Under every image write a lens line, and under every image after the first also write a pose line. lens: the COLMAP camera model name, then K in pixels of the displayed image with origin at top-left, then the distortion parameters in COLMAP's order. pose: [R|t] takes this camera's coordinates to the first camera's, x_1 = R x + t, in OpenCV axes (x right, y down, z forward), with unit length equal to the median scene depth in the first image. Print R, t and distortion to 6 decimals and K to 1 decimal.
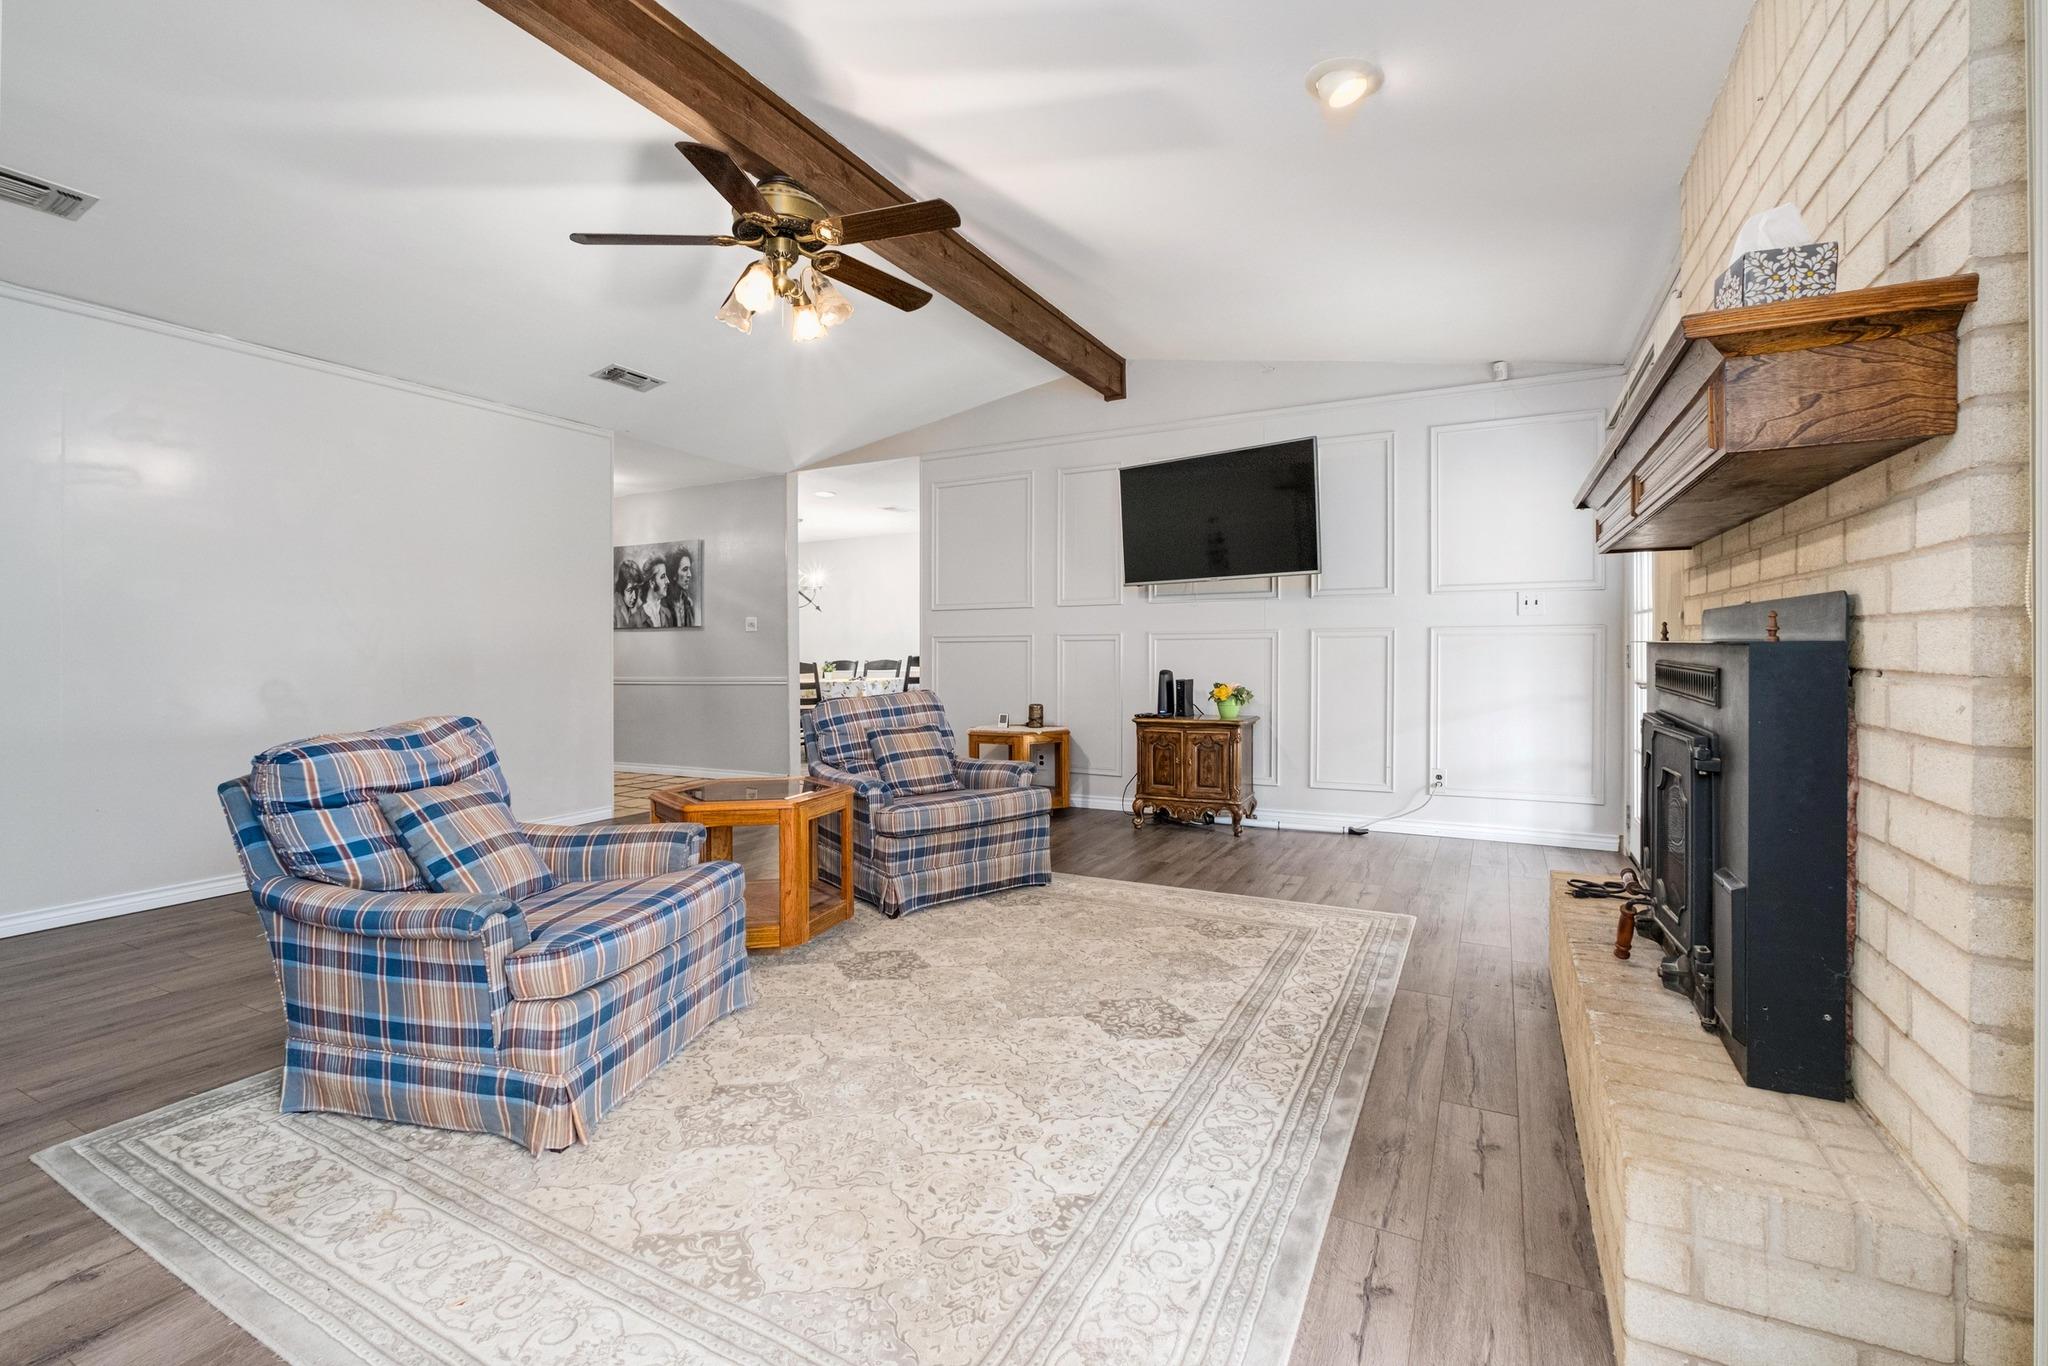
lens RADIAL K [[889.8, 0, 1020.6], [0, 889.8, 664.0], [0, 0, 1]] dist [-0.002371, -0.000051]
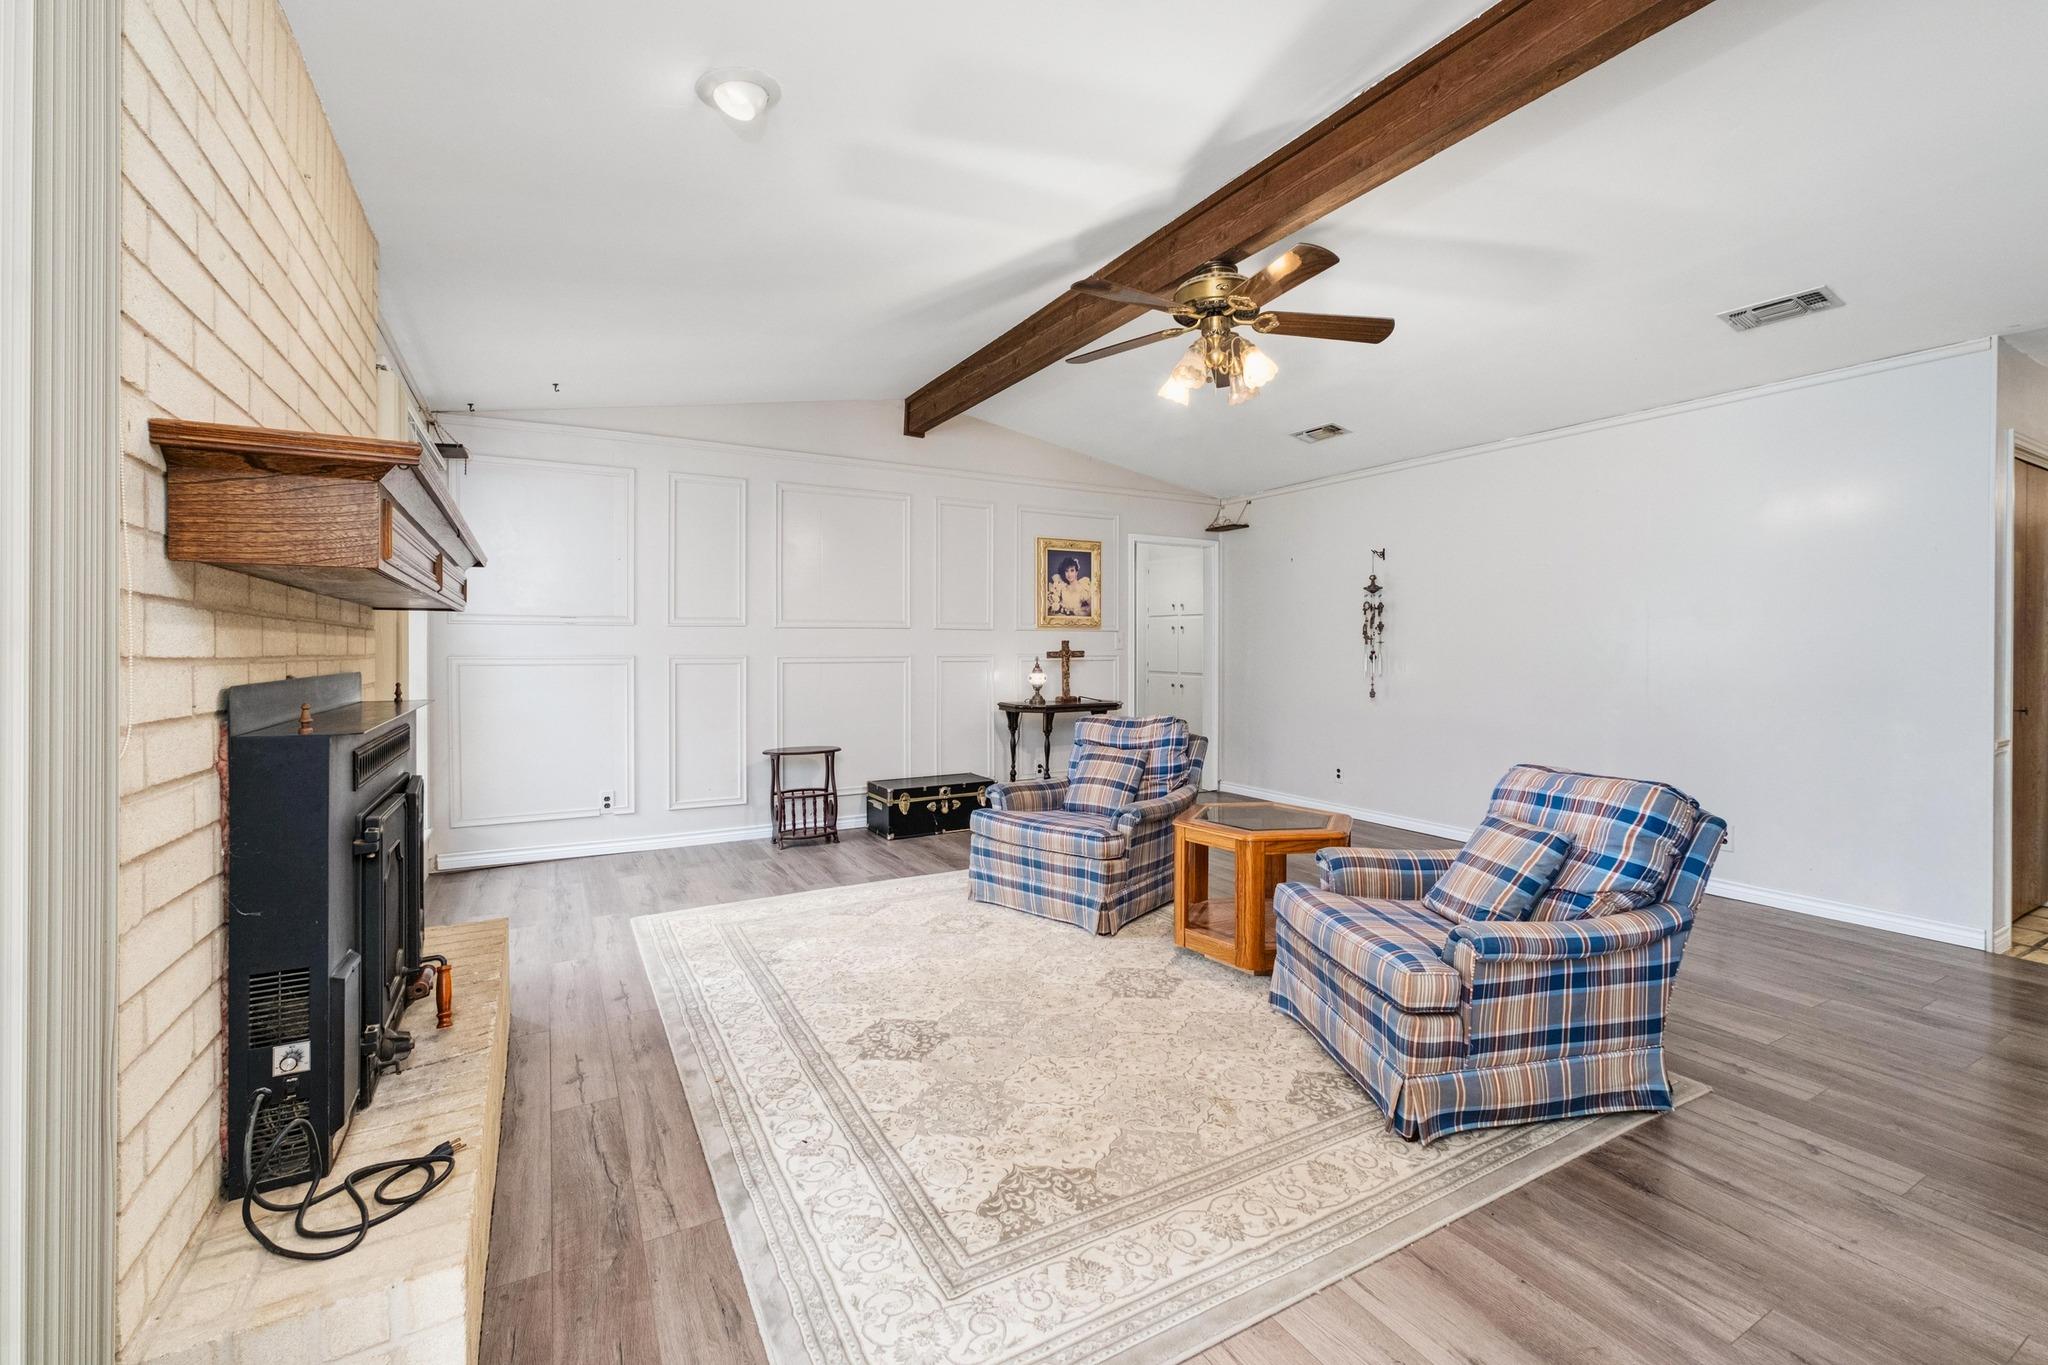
lens RADIAL K [[861.9, 0, 1036.1], [0, 861.9, 653.1], [0, 0, 1]] dist [-0.000728, 0.000754]
pose [[-0.534593, 0.010092, -0.845049, 1.121551], [-0.009540, 0.999793, 0.017975, -0.113268], [0.845056, 0.017671, -0.534386, 2.044647]]
